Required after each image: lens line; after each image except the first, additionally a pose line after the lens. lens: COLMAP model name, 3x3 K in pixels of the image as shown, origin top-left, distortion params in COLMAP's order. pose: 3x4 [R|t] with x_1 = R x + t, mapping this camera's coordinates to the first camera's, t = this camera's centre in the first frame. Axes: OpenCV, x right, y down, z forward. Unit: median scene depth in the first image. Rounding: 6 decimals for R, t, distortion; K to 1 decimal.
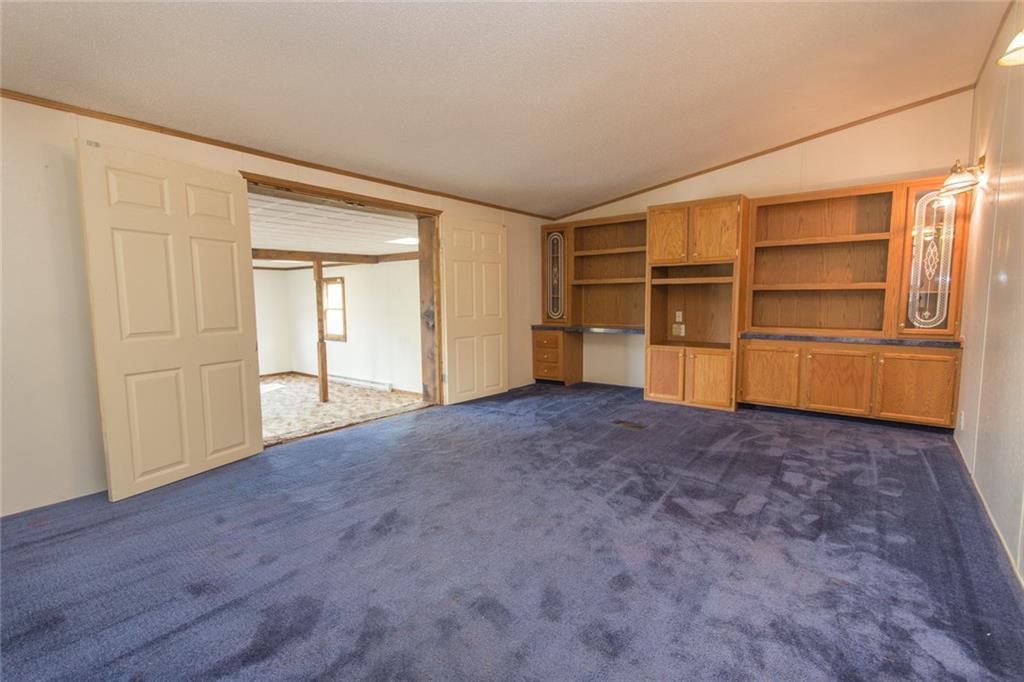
lens RADIAL K [[470.5, 0, 513.7], [0, 470.5, 343.3], [0, 0, 1]] dist [0.002535, -0.000444]
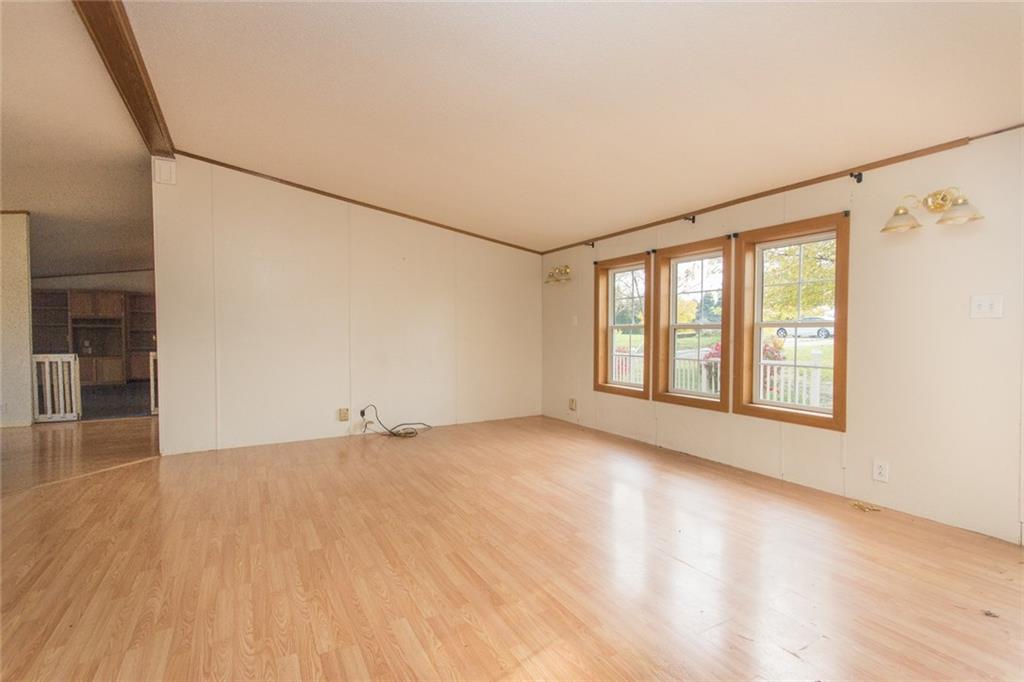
lens RADIAL K [[470.5, 0, 510.2], [0, 470.5, 342.6], [0, 0, 1]] dist [0.002535, -0.000444]
pose [[0.369469, -0.017122, 0.929085, -0.930091], [0.098593, 0.994909, -0.020873, 0.173524], [-0.923998, 0.099313, 0.369276, -1.531611]]
